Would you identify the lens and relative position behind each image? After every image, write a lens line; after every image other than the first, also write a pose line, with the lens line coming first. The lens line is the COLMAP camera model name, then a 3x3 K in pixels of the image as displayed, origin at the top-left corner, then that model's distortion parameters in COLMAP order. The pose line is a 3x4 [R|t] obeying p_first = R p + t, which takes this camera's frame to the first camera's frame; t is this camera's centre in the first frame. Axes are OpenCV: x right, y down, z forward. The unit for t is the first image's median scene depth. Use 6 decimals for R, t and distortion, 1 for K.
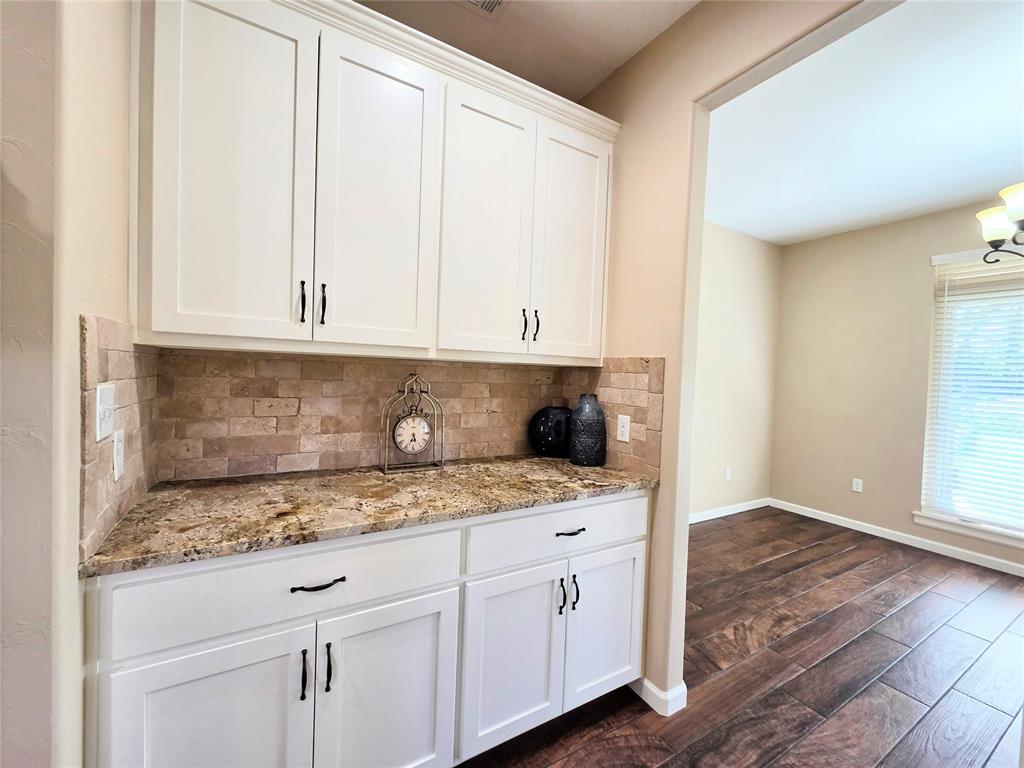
lens RADIAL K [[421.1, 0, 511.4], [0, 421.1, 384.0], [0, 0, 1]] dist [0.000671, 0.000043]
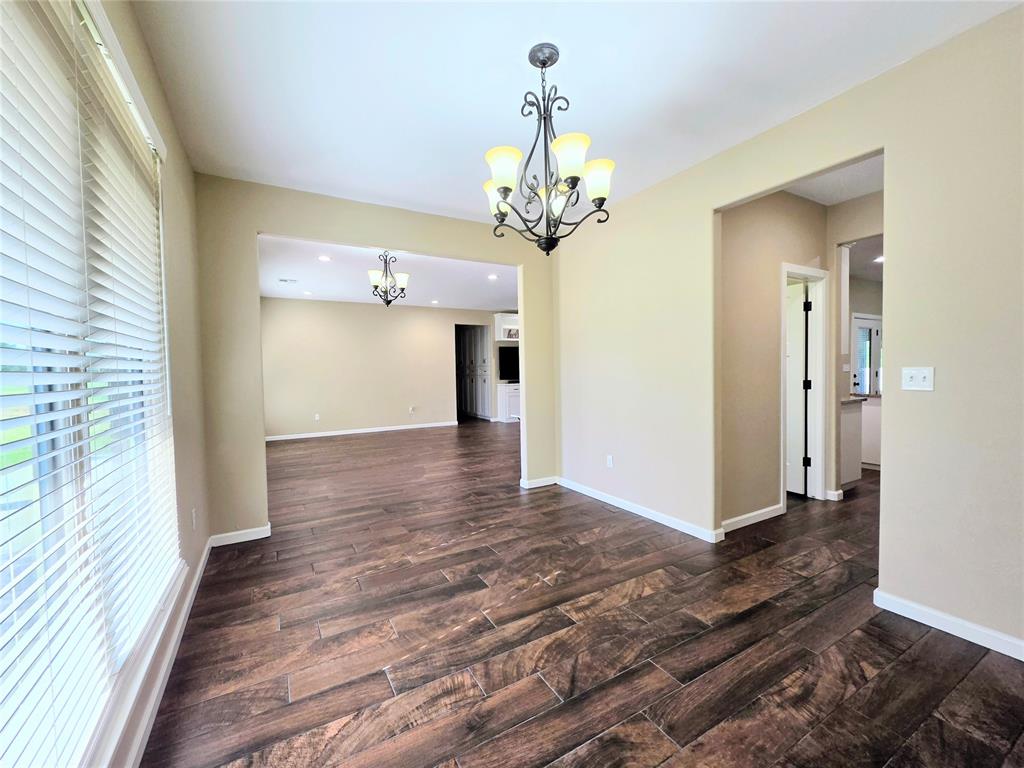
lens RADIAL K [[421.1, 0, 504.6], [0, 421.1, 383.3], [0, 0, 1]] dist [0.000671, 0.000043]
pose [[-0.999521, -0.018639, 0.024714, 1.203541], [-0.016928, 0.997560, 0.067727, 0.007604], [-0.025916, 0.067276, -0.997398, 1.786229]]
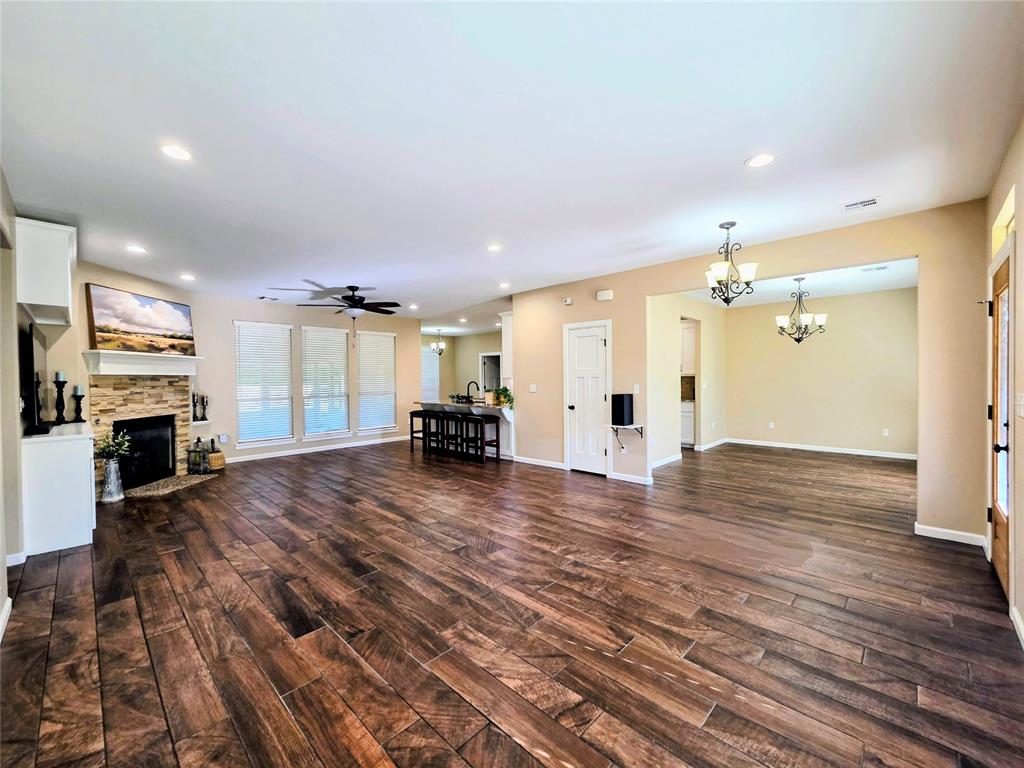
lens RADIAL K [[421.1, 0, 505.4], [0, 421.1, 382.1], [0, 0, 1]] dist [0.000671, 0.000043]
pose [[0.254199, -0.033475, -0.966572, 3.303992], [-0.011289, 0.999230, -0.037574, 0.168119], [0.967086, 0.020463, 0.253626, -1.691785]]
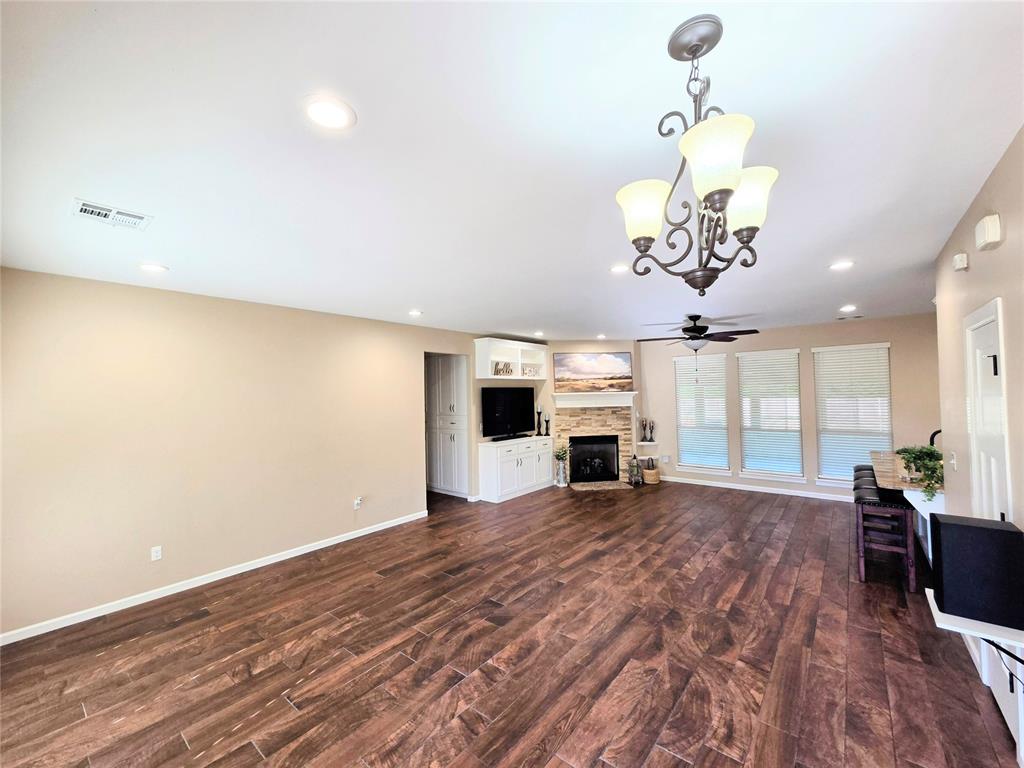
lens RADIAL K [[421.1, 0, 511.1], [0, 421.1, 383.9], [0, 0, 1]] dist [0.000671, 0.000043]
pose [[-0.942236, -0.029014, -0.333691, 2.259791], [-0.029400, 0.999560, -0.003896, -0.103567], [0.333657, 0.006139, -0.942675, 0.060110]]
